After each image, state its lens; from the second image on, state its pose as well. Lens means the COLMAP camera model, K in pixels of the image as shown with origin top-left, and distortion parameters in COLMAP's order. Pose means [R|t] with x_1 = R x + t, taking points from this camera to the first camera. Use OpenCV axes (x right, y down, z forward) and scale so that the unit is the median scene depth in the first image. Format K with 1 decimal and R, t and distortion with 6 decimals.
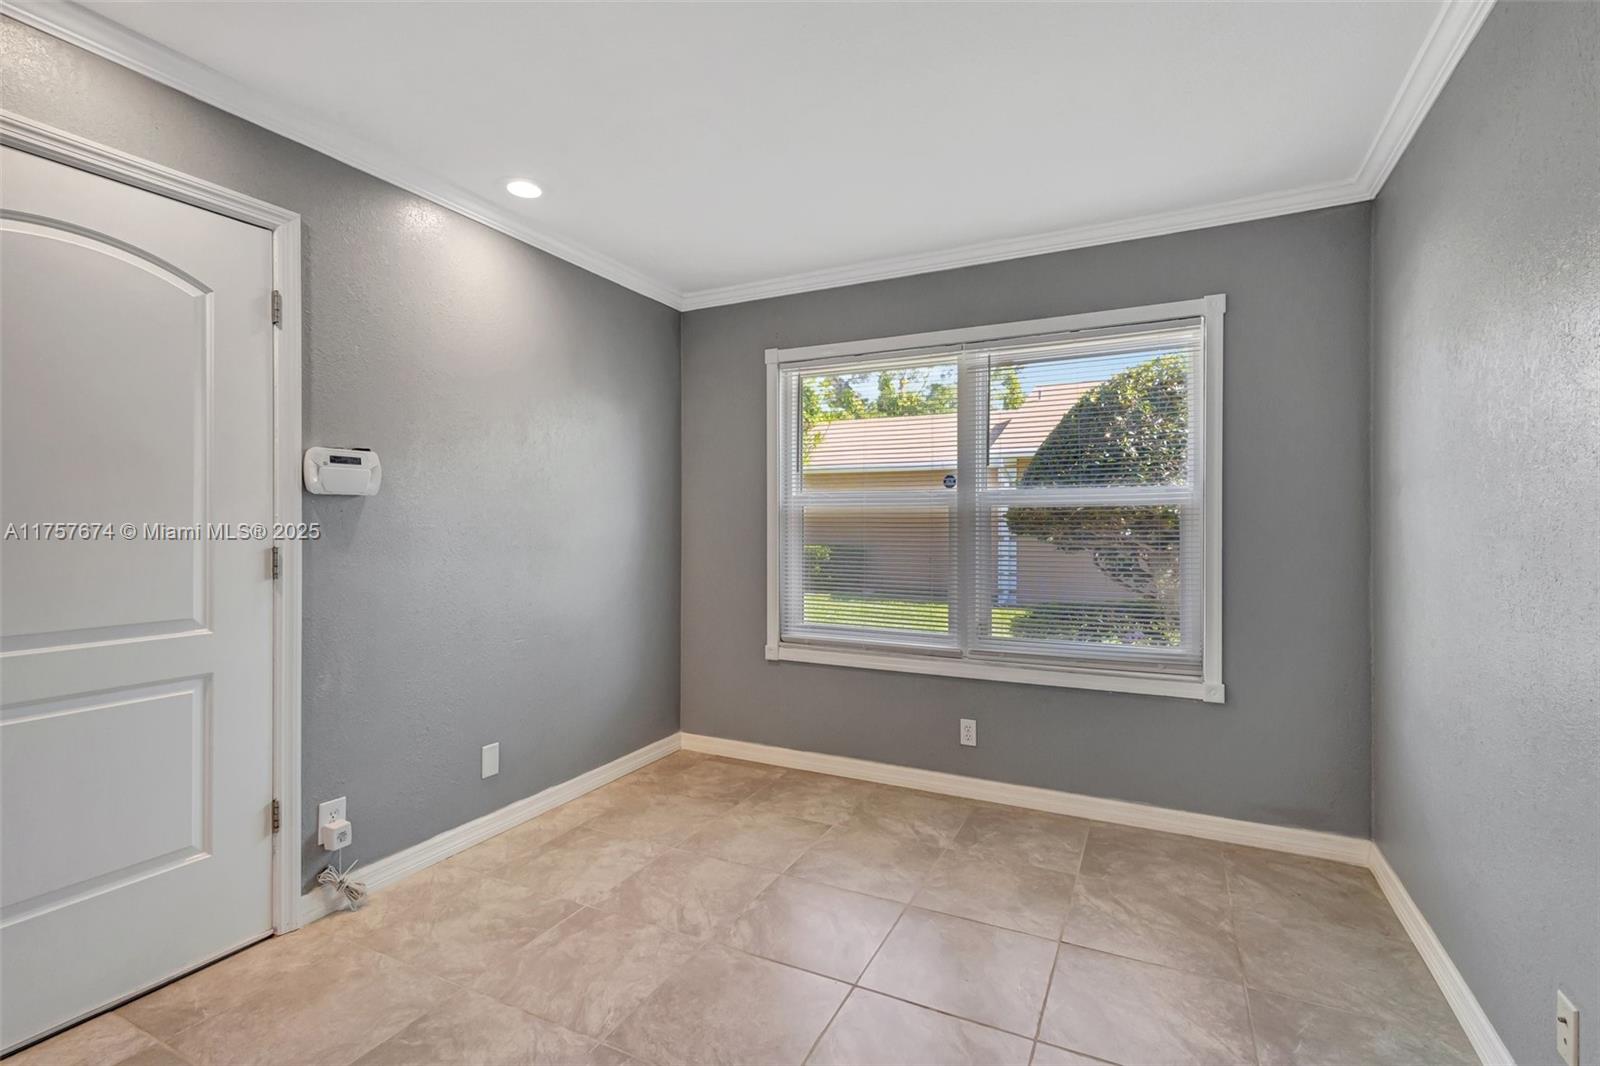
lens RADIAL K [[738.6, 0, 791.9], [0, 738.6, 534.9], [0, 0, 1]] dist [0.011323, -0.002328]
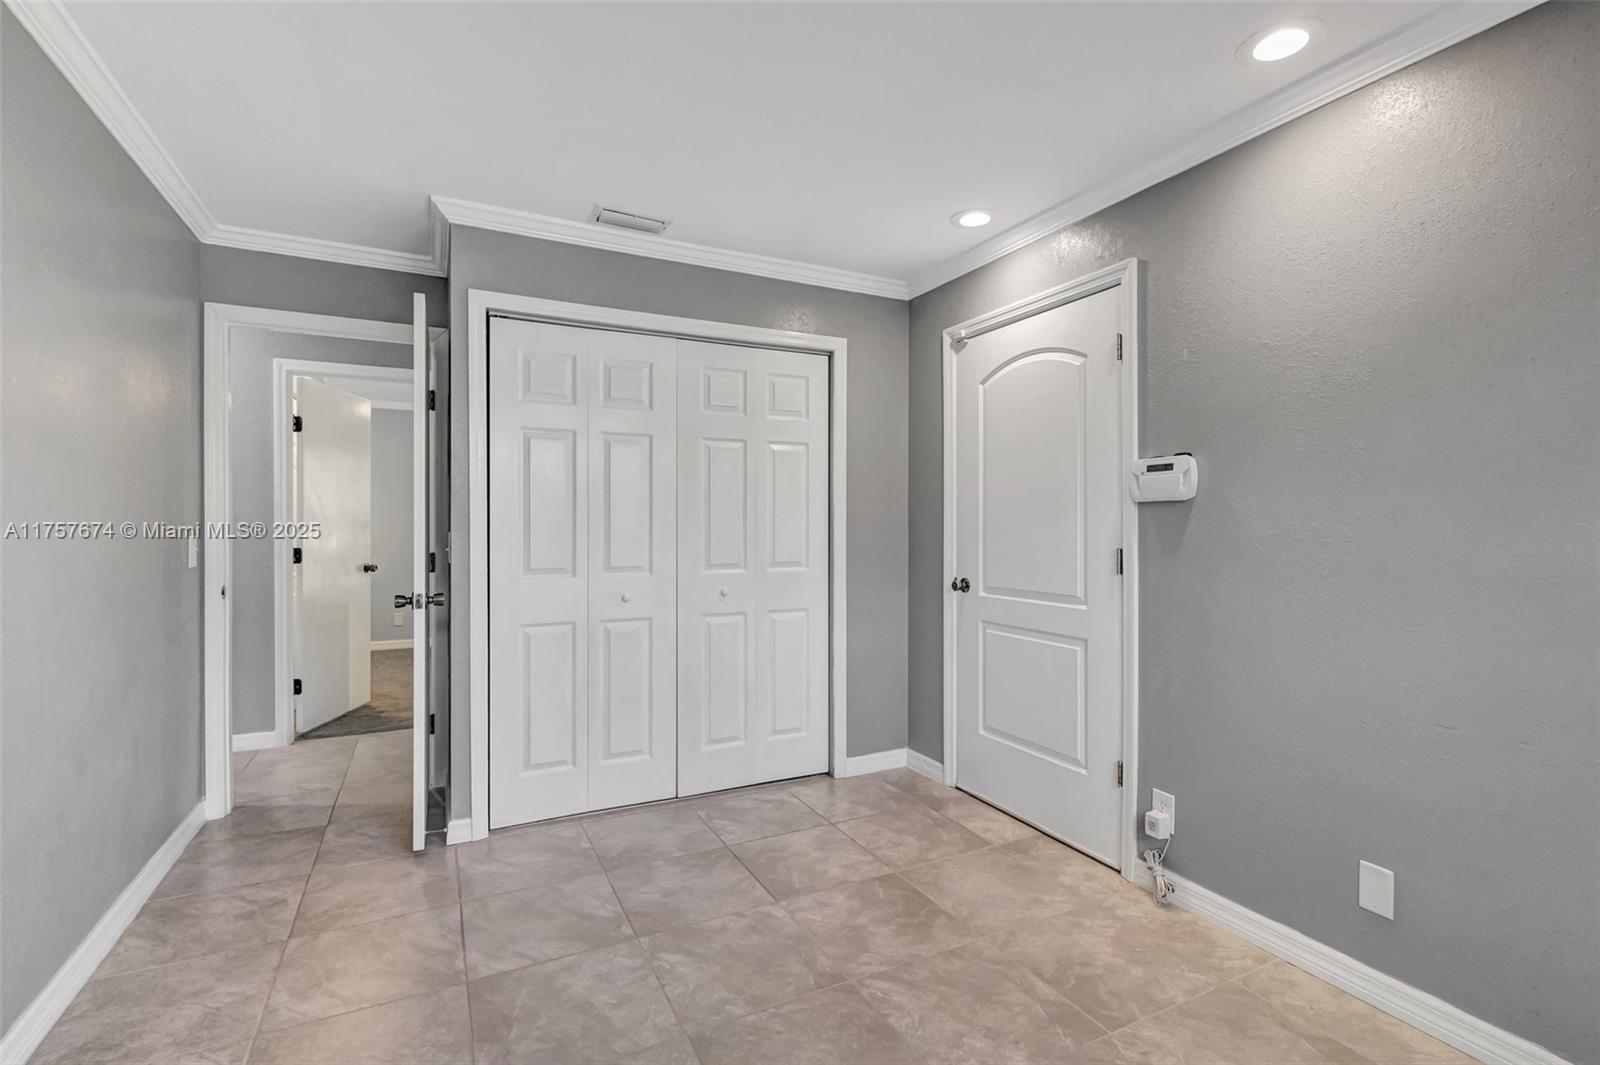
lens RADIAL K [[738.6, 0, 787.4], [0, 738.6, 520.6], [0, 0, 1]] dist [0.011323, -0.002328]
pose [[-0.605076, 0.006901, -0.796138, 0.574065], [-0.002717, 0.999939, 0.010732, -0.038808], [0.796163, 0.008657, -0.605020, 1.291056]]
